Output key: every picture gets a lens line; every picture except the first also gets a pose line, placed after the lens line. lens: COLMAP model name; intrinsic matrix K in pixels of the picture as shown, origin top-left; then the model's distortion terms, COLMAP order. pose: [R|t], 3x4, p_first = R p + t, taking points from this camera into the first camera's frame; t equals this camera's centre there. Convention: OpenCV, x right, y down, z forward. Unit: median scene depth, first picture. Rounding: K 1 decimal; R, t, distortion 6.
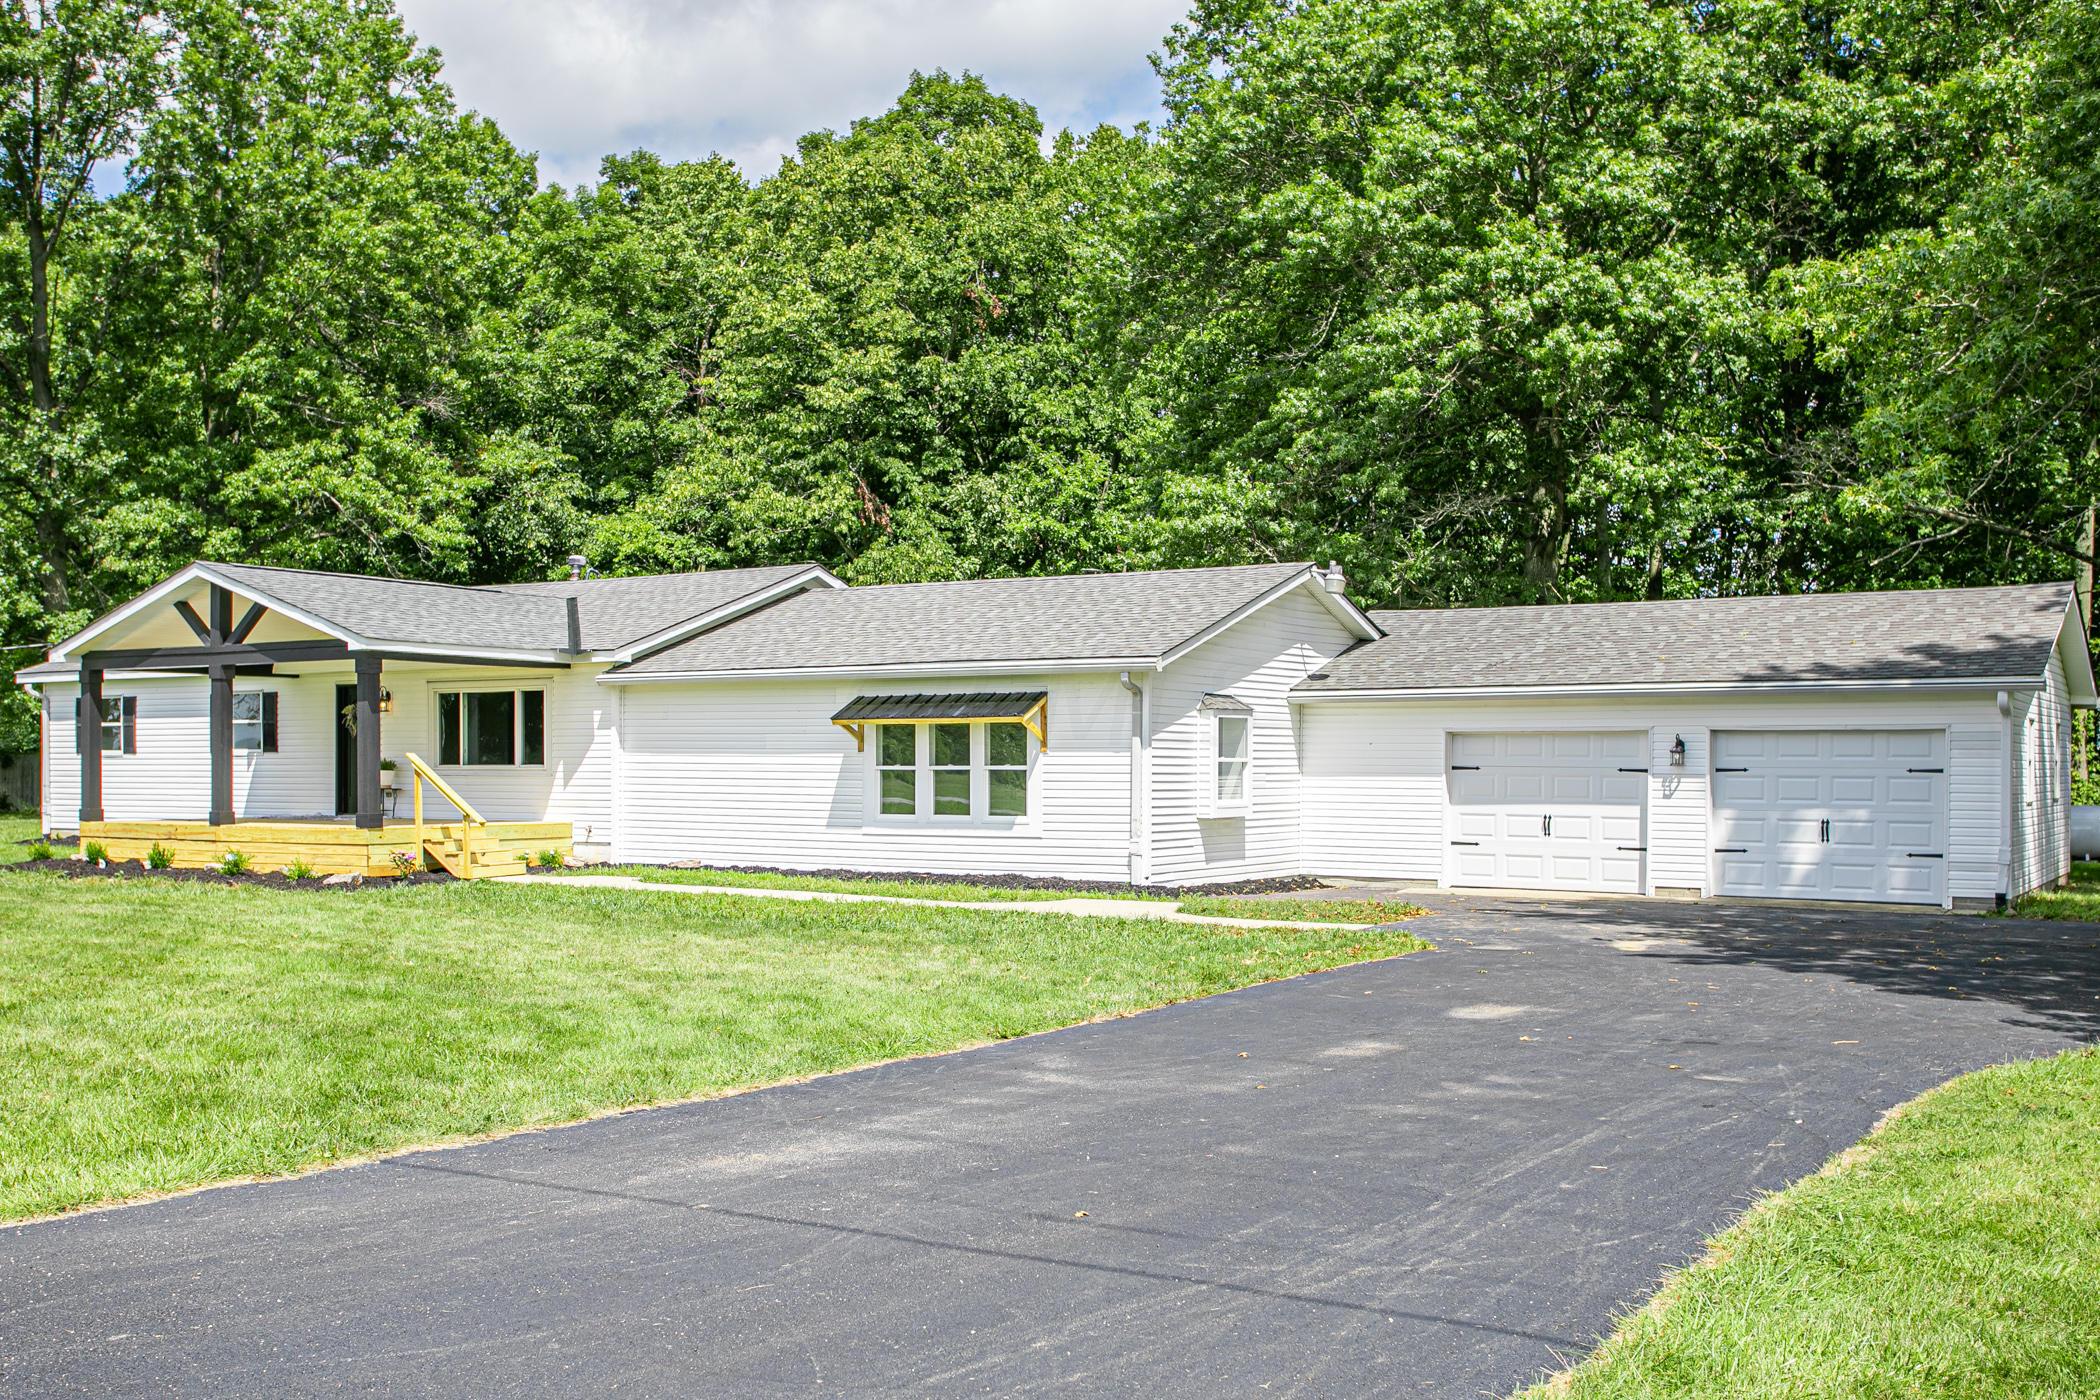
lens RADIAL K [[1949.9, 0, 1005.6], [0, 1949.9, 771.2], [0, 0, 1]] dist [-0.015429, -0.000510]
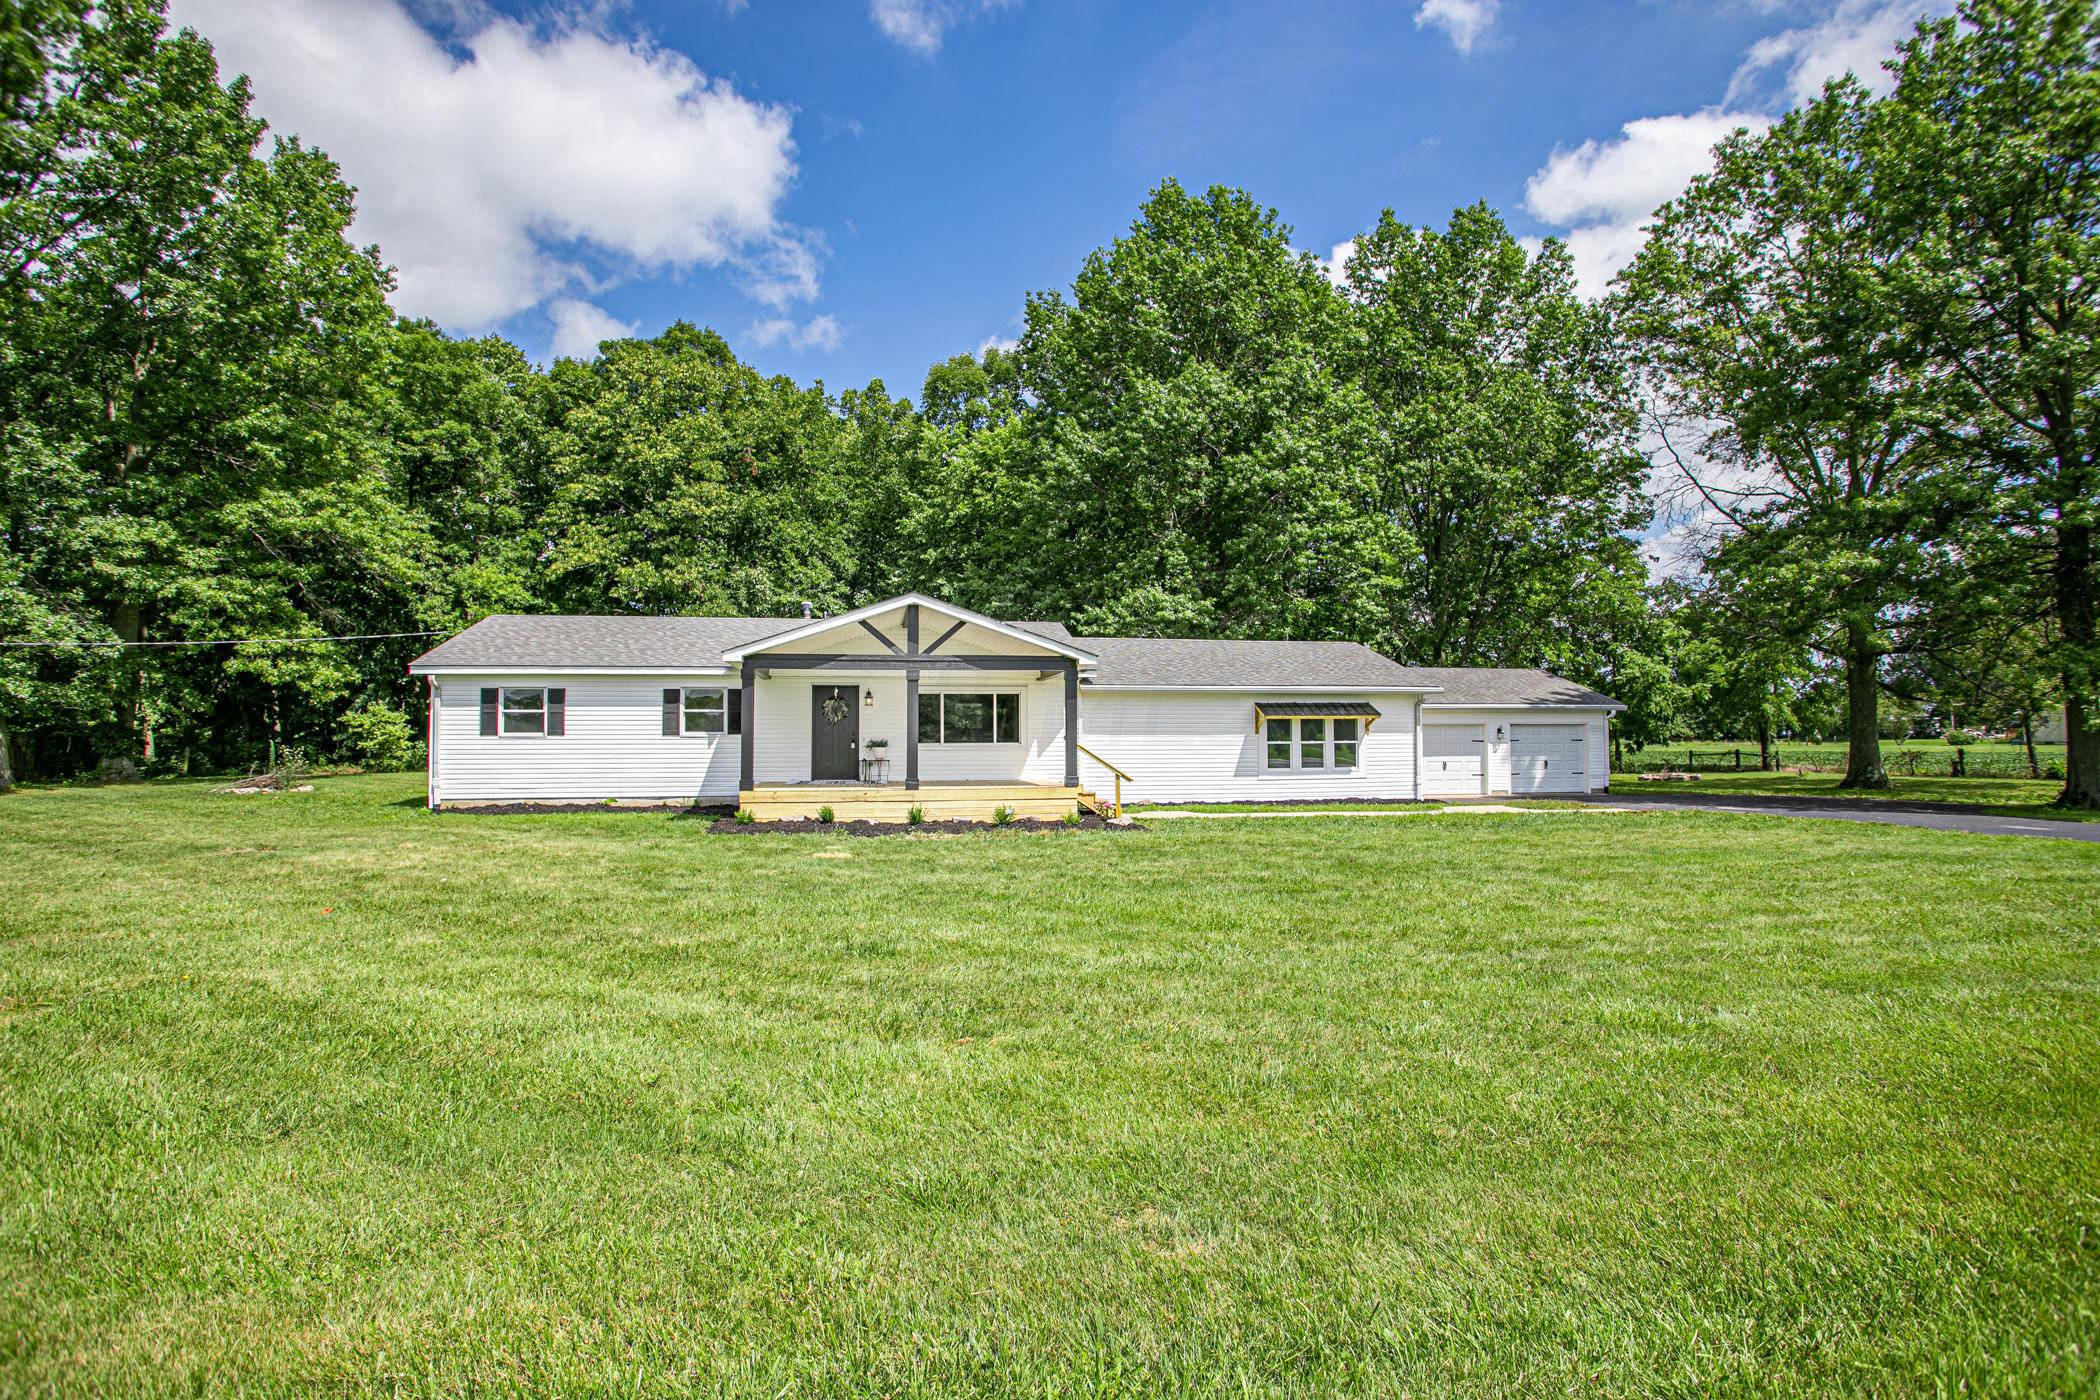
lens RADIAL K [[991.5, 0, 1050.0], [0, 991.5, 700.0], [0, 0, 1]] dist [-0.051434, 0.000228]
pose [[0.754343, 0.020855, 0.656150, -0.775826], [0.006801, 0.999193, -0.039576, -0.005930], [-0.656446, 0.034316, 0.753592, 0.416895]]
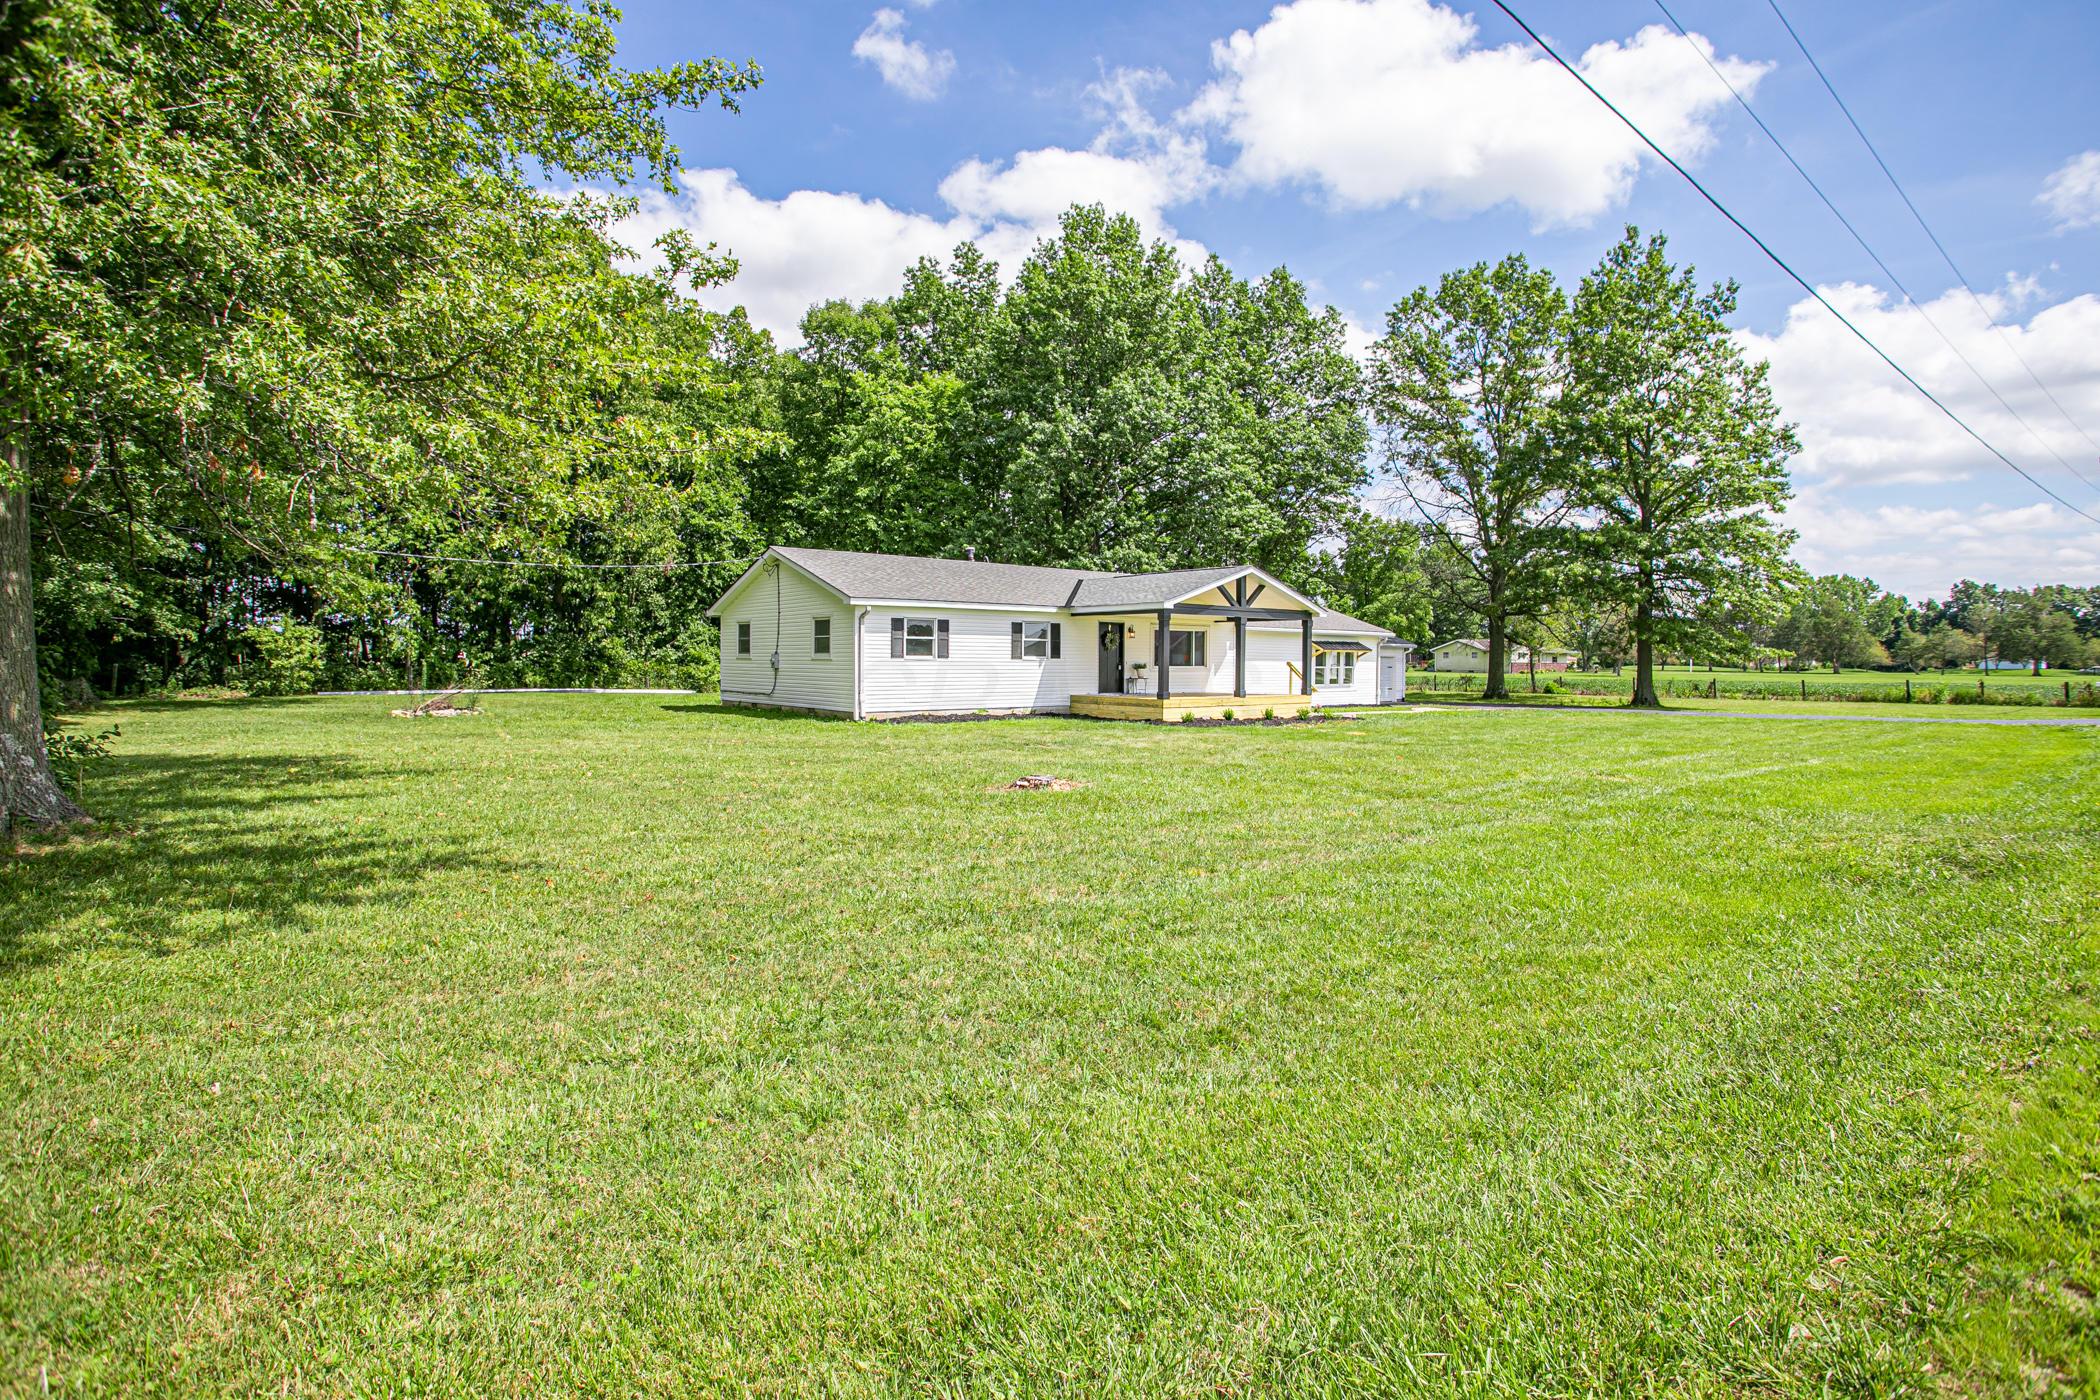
lens RADIAL K [[991.5, 0, 1050.0], [0, 991.5, 700.0], [0, 0, 1]] dist [-0.051434, 0.000228]
pose [[0.335849, -0.034774, 0.941274, -1.419271], [-0.001313, 0.999300, 0.037386, -0.006755], [-0.941915, -0.013792, 0.335568, 0.839548]]
